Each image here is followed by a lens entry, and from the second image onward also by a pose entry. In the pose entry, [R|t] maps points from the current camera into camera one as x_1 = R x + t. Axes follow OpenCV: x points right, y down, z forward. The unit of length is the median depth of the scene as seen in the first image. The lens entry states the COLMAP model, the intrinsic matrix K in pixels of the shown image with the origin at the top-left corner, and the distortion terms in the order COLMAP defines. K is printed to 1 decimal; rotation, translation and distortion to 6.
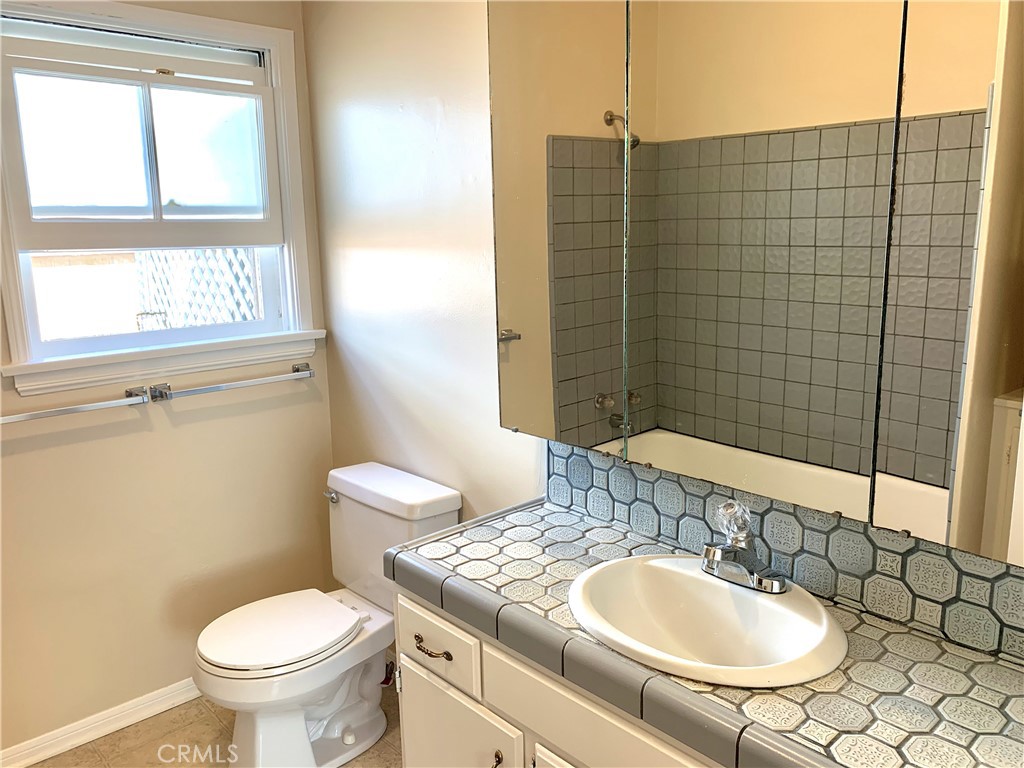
lens RADIAL K [[802.0, 0, 511.5], [0, 802.0, 371.4], [0, 0, 1]] dist [0.032024, -0.010328]
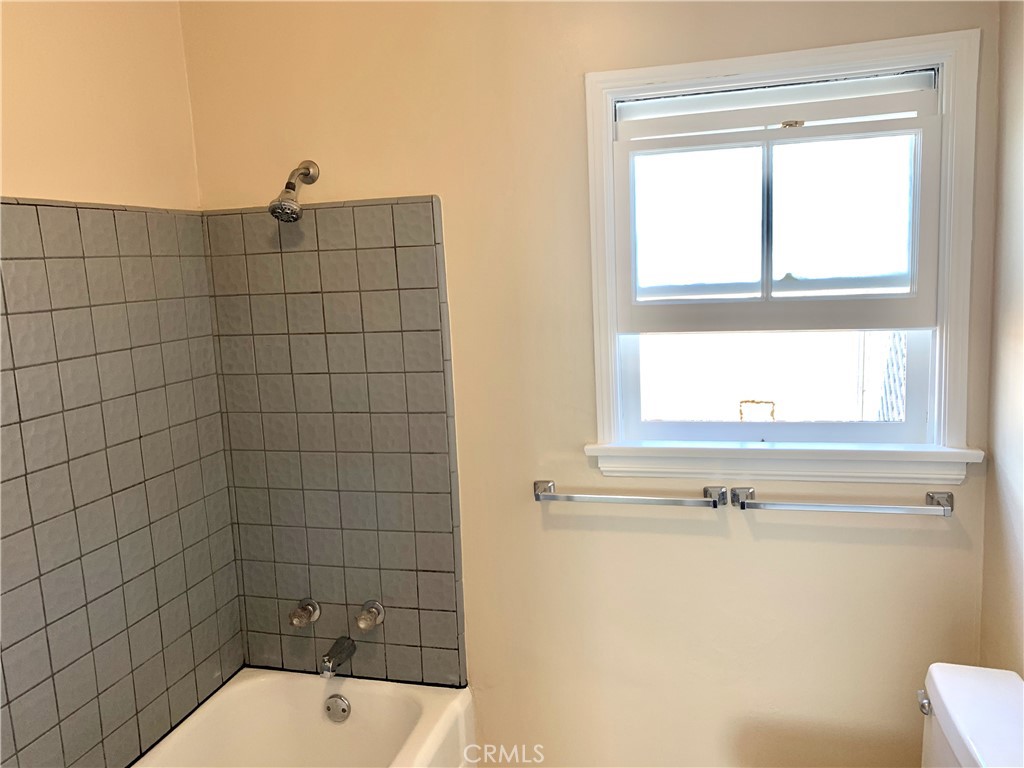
lens RADIAL K [[793.5, 0, 518.0], [0, 793.5, 376.0], [0, 0, 1]] dist [0.091871, -0.155554]
pose [[0.549753, 0.107991, -0.828317, 0.126690], [-0.121050, 0.991440, 0.048917, -0.112698], [0.826510, 0.073376, 0.558120, 0.307469]]
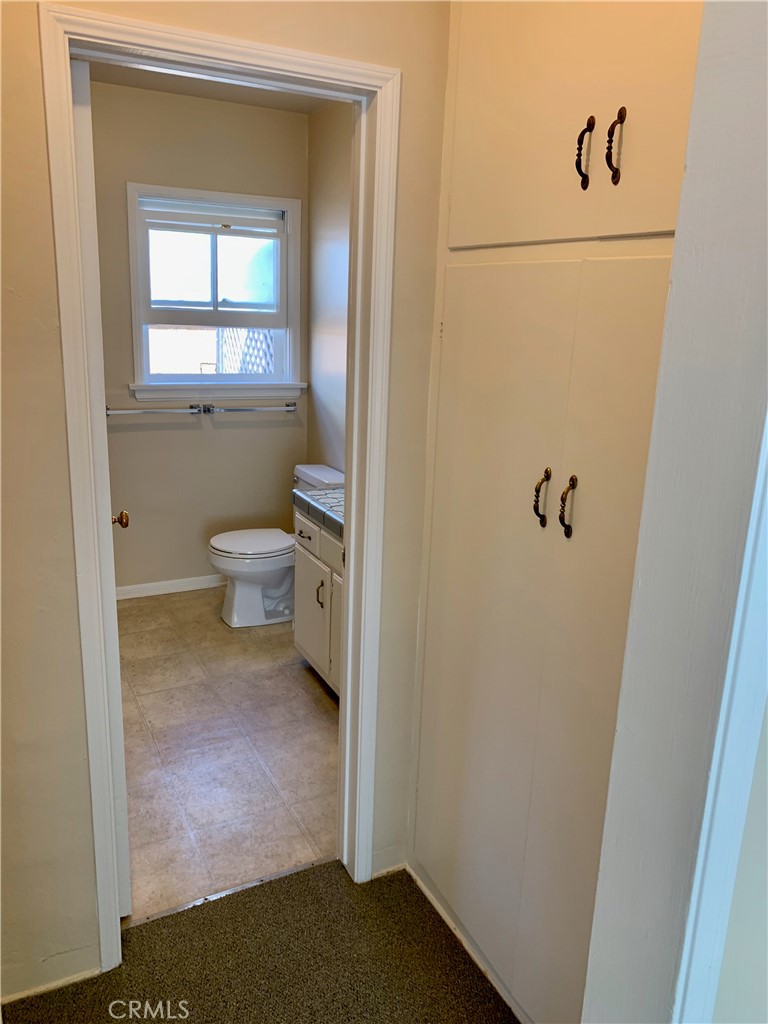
lens RADIAL K [[793.5, 0, 395.7], [0, 793.5, 487.3], [0, 0, 1]] dist [0.091871, -0.155554]
pose [[0.964700, 0.111838, -0.238425, 0.389957], [-0.102242, 0.993385, 0.052284, 0.062356], [0.242695, -0.026061, 0.969753, -0.589320]]
